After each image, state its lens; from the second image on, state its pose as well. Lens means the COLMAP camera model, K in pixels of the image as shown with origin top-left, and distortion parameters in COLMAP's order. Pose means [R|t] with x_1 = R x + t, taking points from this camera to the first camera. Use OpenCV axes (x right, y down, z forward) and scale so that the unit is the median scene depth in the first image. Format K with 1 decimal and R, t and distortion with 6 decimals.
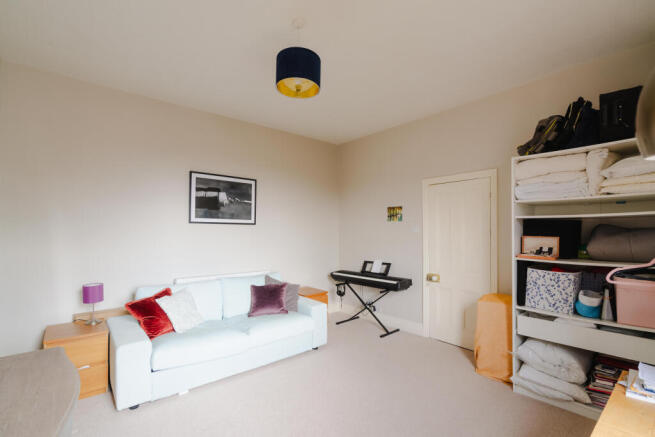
lens RADIAL K [[306.3, 0, 328.3], [0, 306.3, 234.4], [0, 0, 1]] dist [-0.000554, 0.000157]
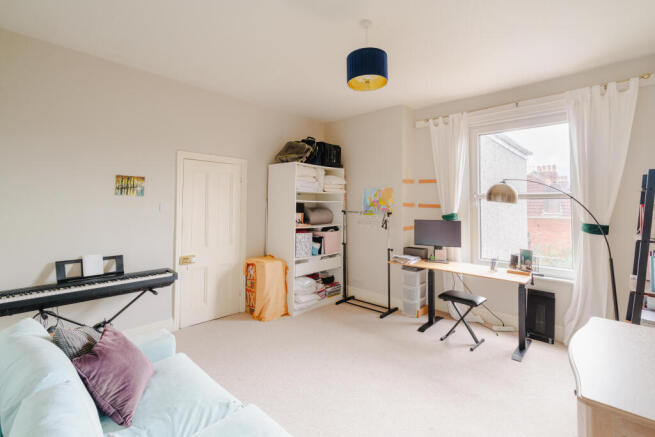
lens RADIAL K [[294.6, 0, 326.7], [0, 294.6, 206.1], [0, 0, 1]] dist [-0.000306, 0.000097]
pose [[-0.106821, 0.003804, 0.994271, -0.622740], [0.004127, 0.999986, -0.003383, -0.016683], [-0.994270, 0.003742, -0.106835, 0.725123]]
